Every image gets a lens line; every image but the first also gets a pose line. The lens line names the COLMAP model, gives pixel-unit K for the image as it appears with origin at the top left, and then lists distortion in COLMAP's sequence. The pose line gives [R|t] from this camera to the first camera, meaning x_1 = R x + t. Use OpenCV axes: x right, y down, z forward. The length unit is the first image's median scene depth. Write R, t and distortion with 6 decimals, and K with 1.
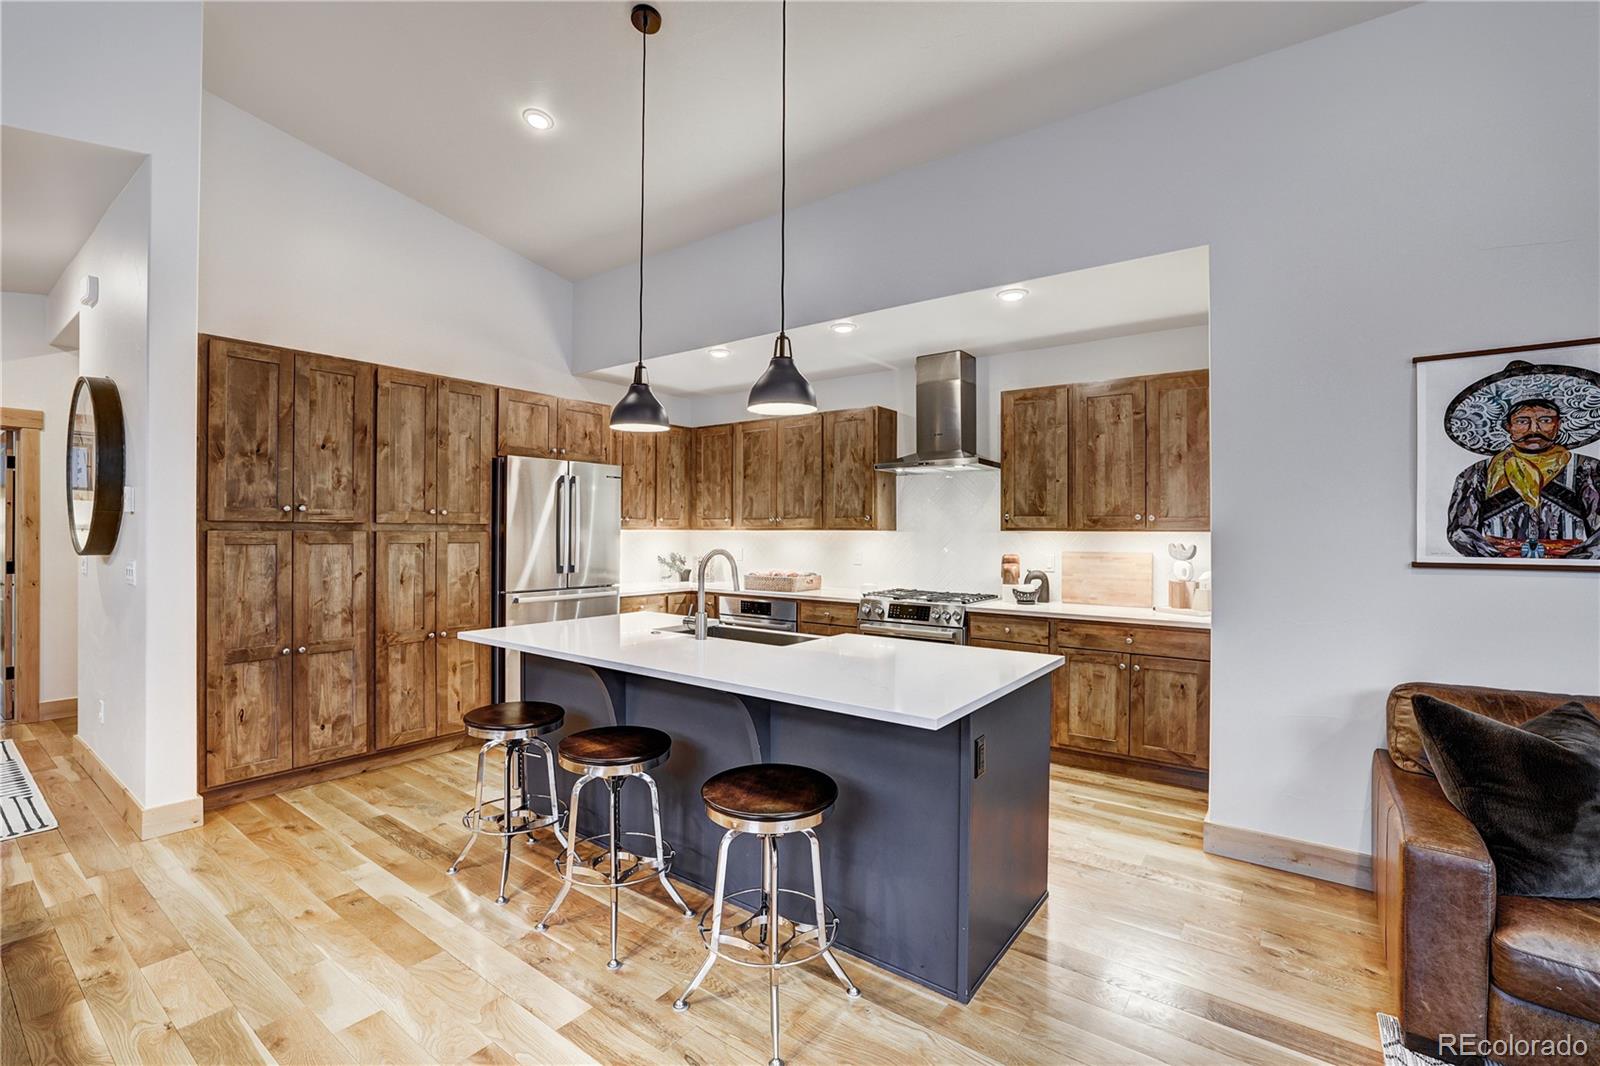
lens RADIAL K [[723.1, 0, 800.0], [0, 723.1, 533.0], [0, 0, 1]] dist [0.001655, 0.000467]
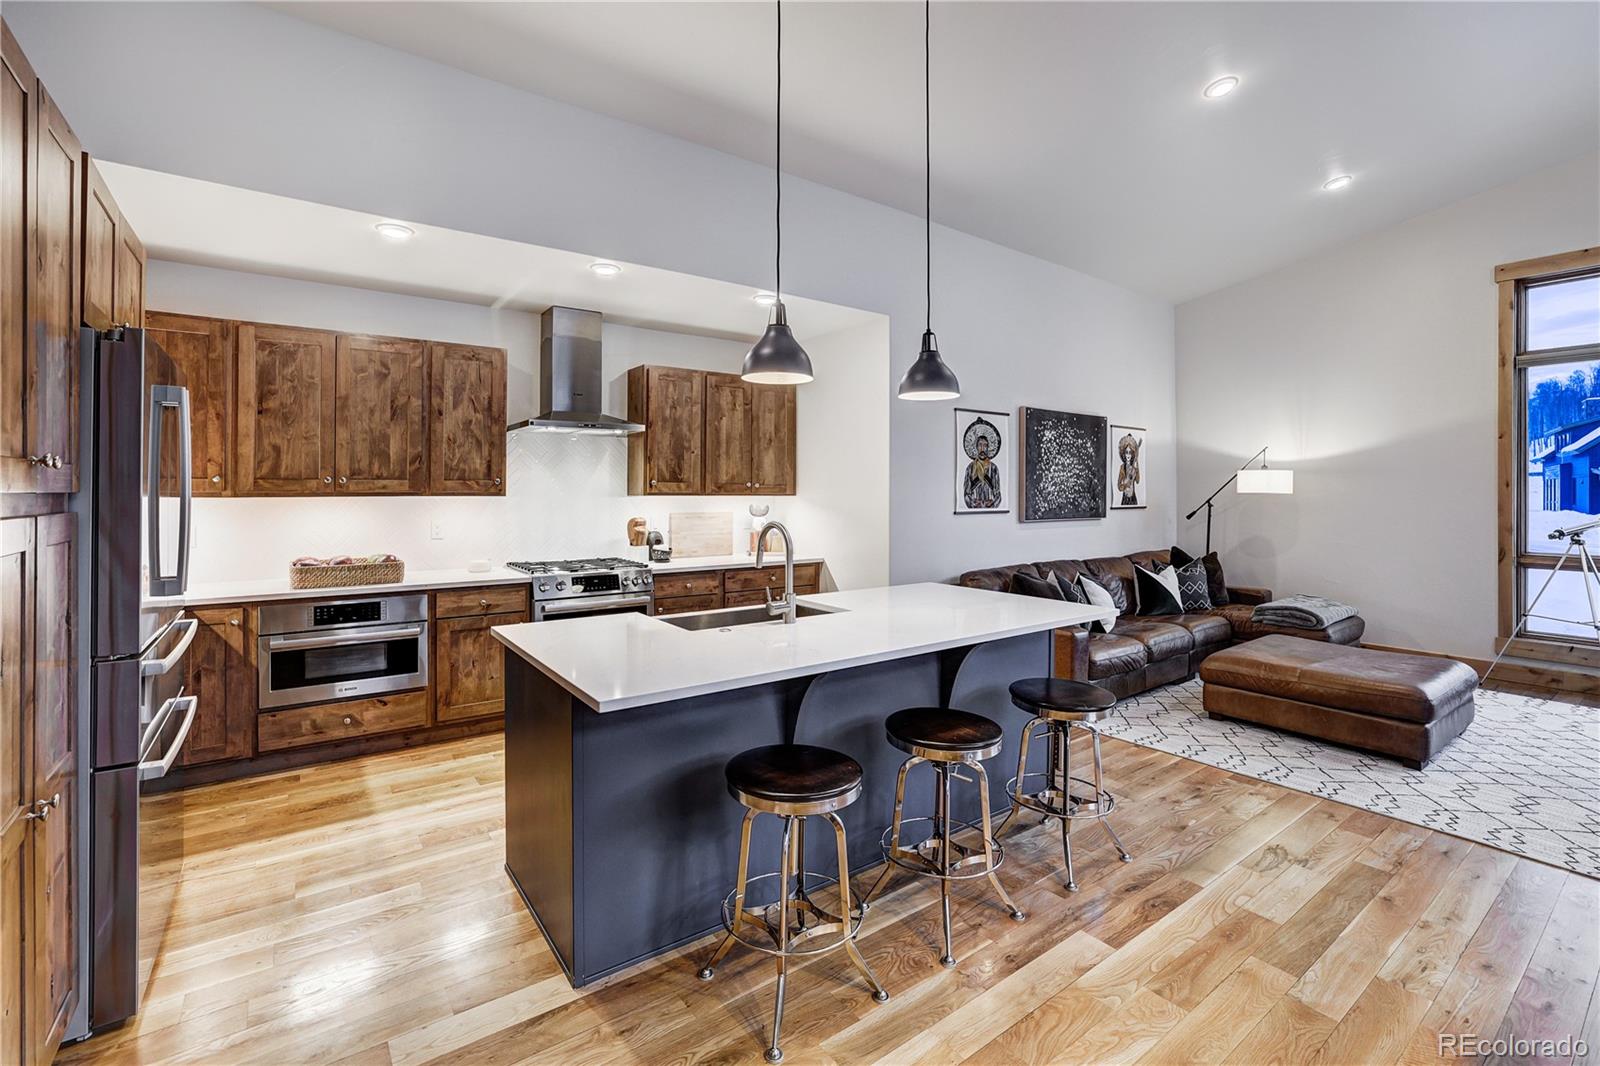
lens RADIAL K [[693.0, 0, 796.3], [0, 693.0, 494.7], [0, 0, 1]] dist [-0.035021, 0.000110]
pose [[0.317569, -0.008449, 0.948198, -0.637003], [0.000418, 0.999961, 0.008770, -0.013882], [-0.948235, -0.002389, 0.317560, 0.486786]]
